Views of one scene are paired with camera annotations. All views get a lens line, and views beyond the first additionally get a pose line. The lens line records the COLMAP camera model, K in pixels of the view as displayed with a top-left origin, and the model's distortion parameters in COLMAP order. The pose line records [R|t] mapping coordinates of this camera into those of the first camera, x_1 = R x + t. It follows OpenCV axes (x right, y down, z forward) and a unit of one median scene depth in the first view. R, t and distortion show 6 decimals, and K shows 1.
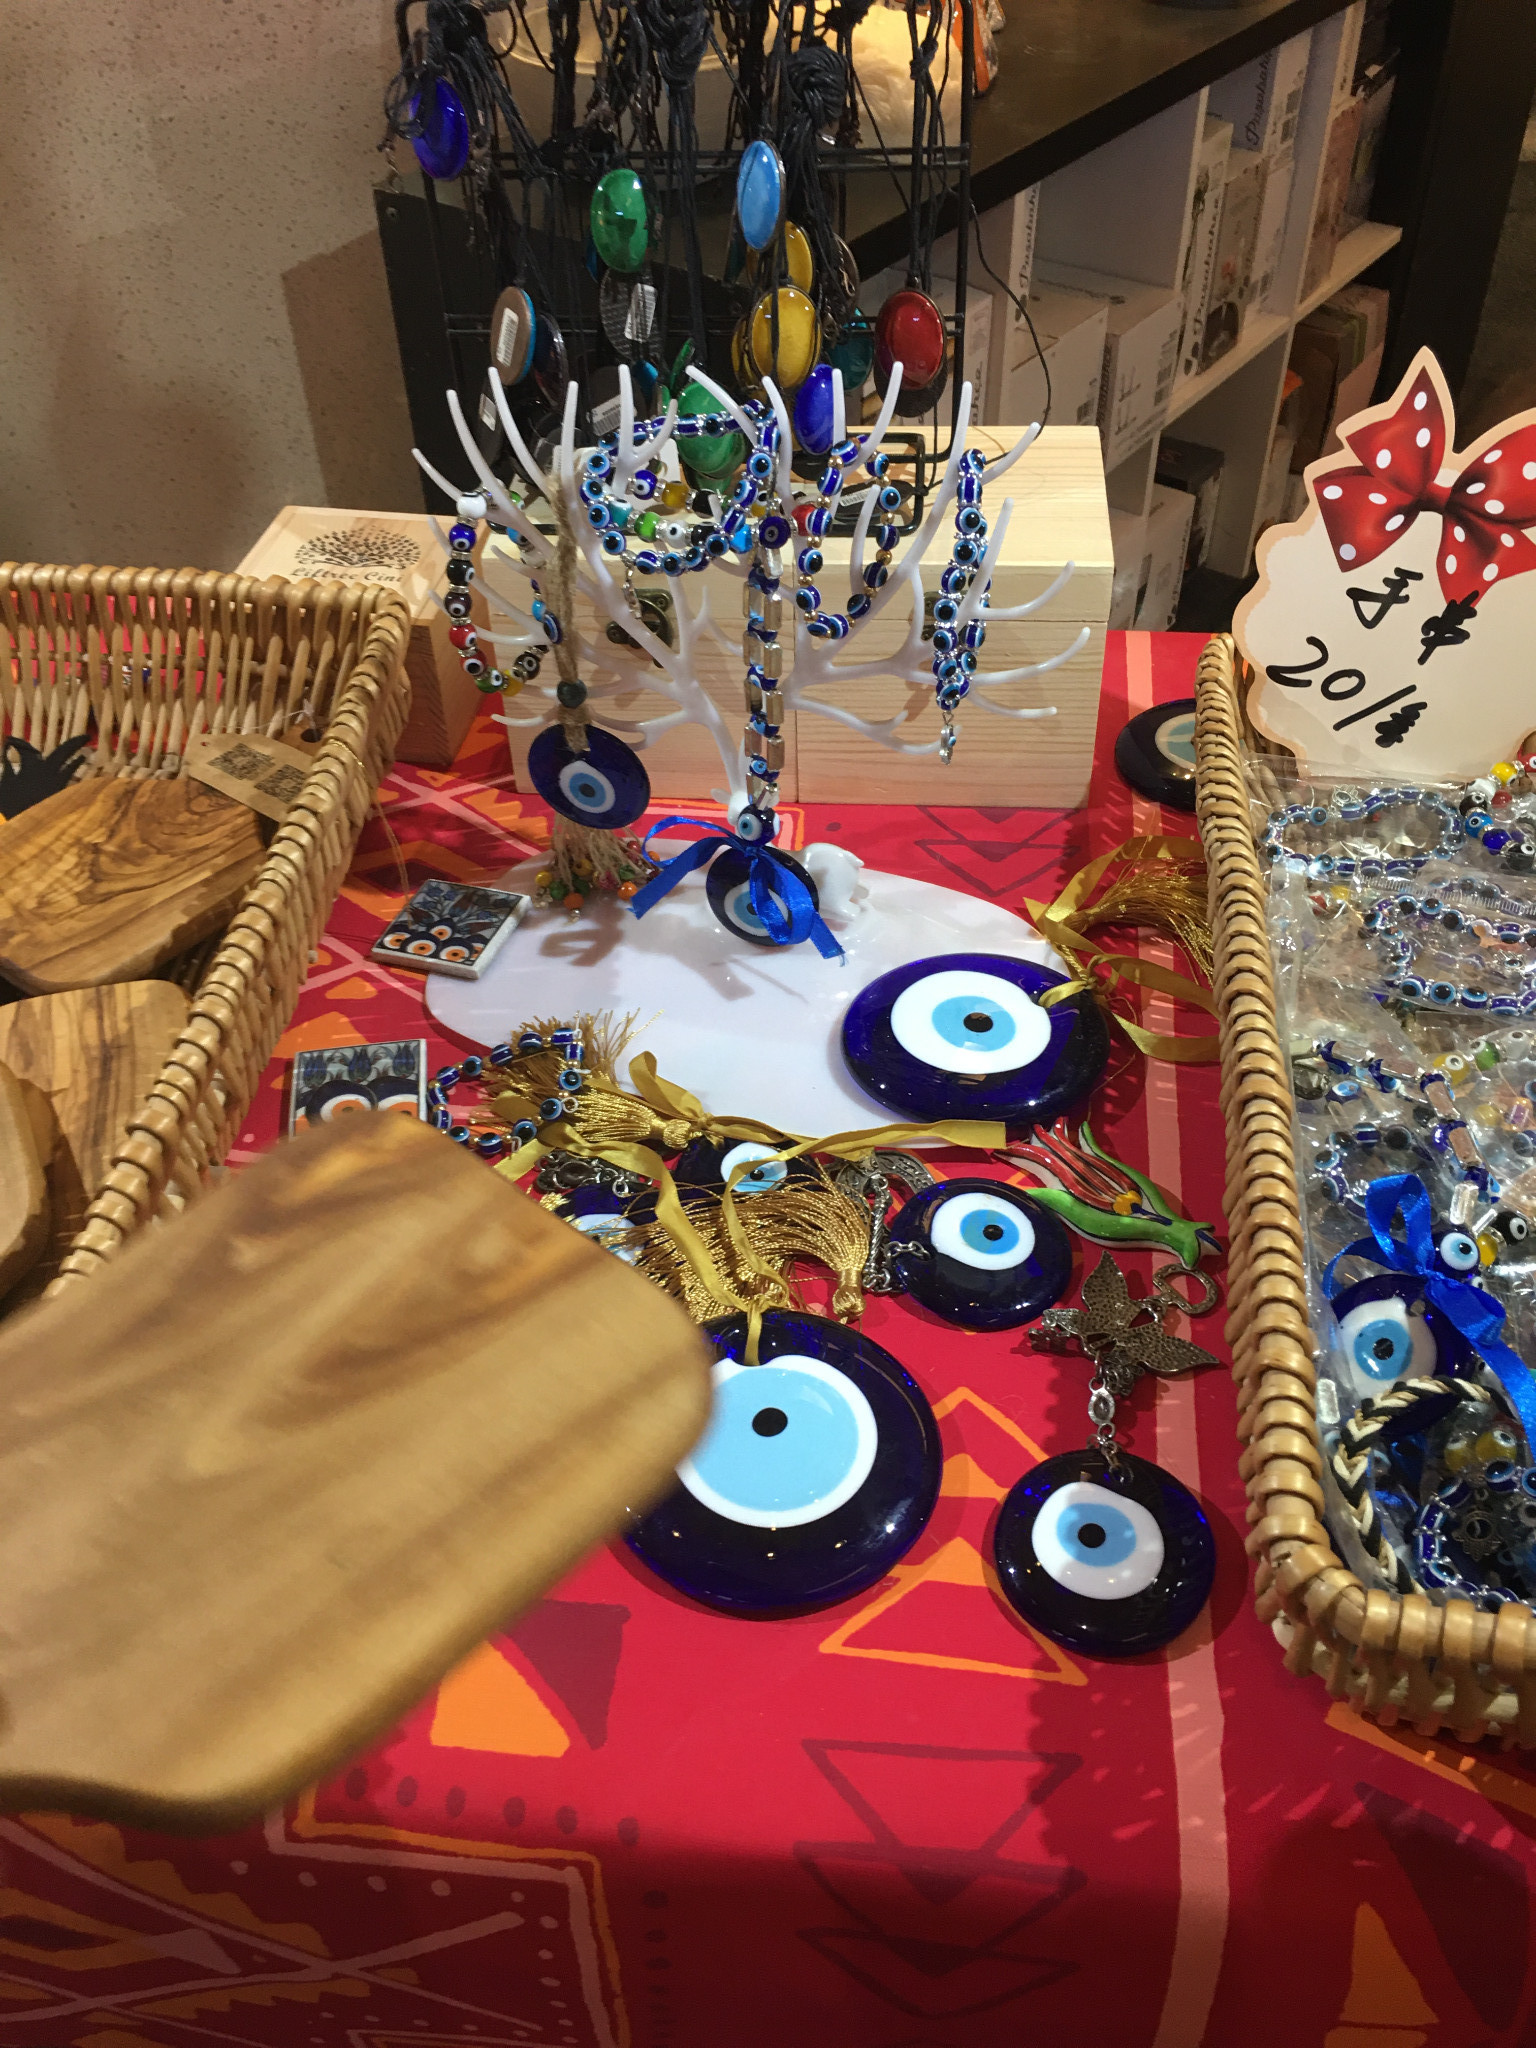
lens RADIAL K [[1753.8, 0, 768.0], [0, 1753.8, 1024.0], [0, 0, 1]] dist [0.071462, -0.106017]
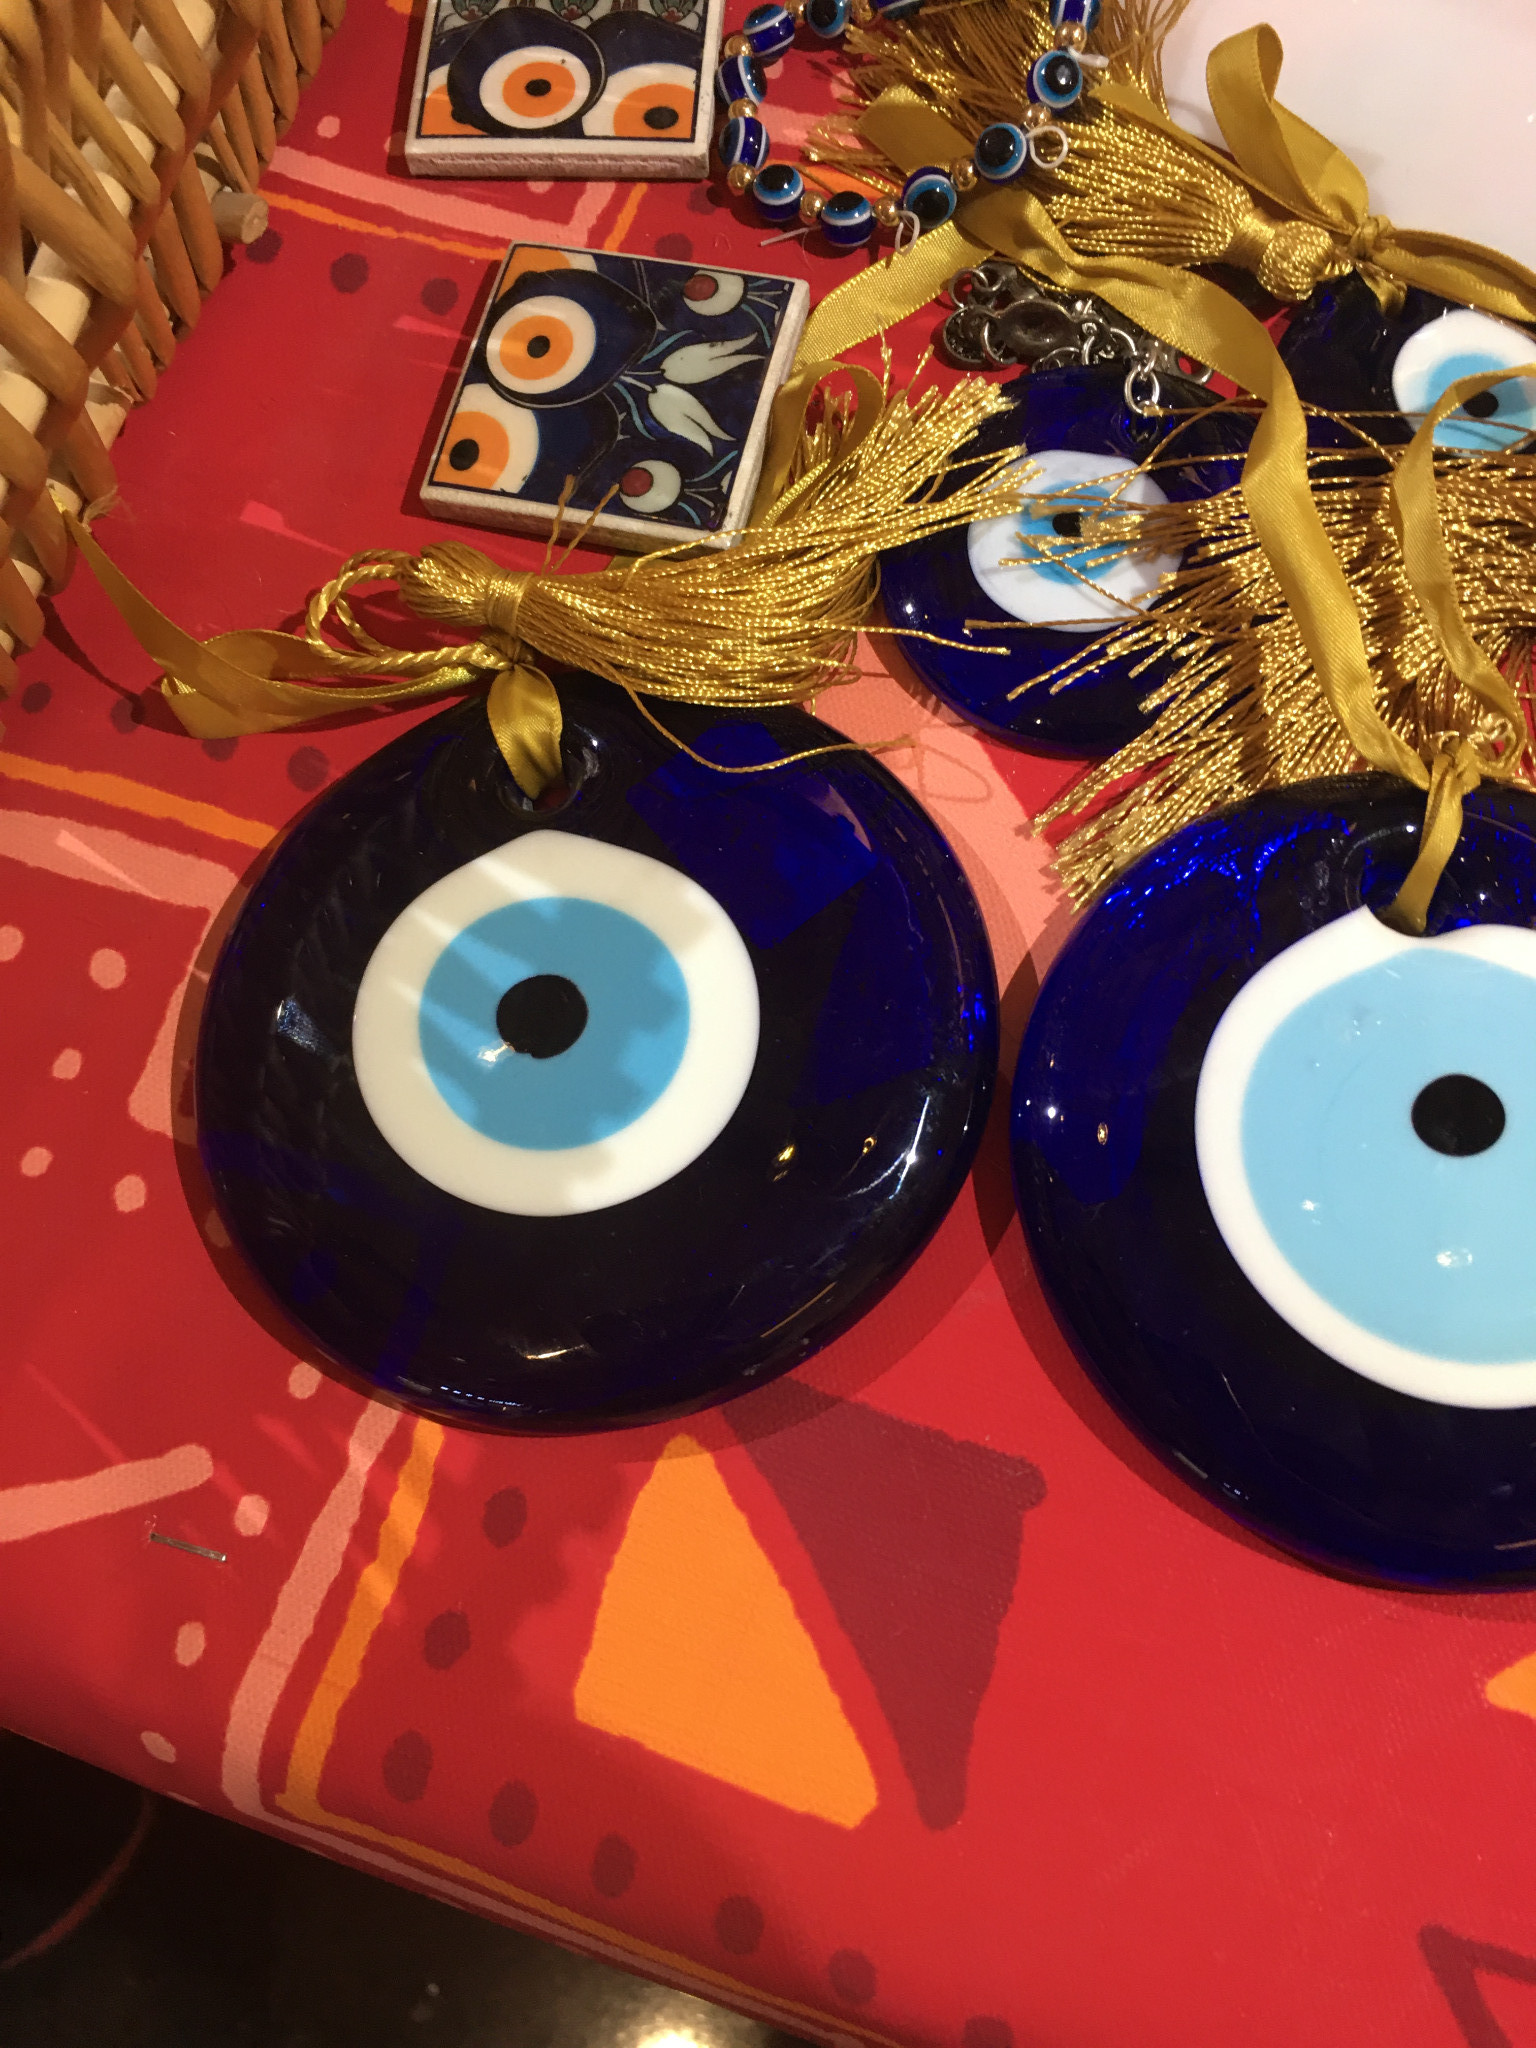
lens RADIAL K [[1753.8, 0, 768.0], [0, 1753.8, 1024.0], [0, 0, 1]] dist [0.071462, -0.106017]
pose [[0.977079, 0.187680, -0.100466, -0.097220], [-0.112162, 0.854989, 0.506374, 0.018612], [0.180934, -0.483498, 0.856442, 0.531892]]
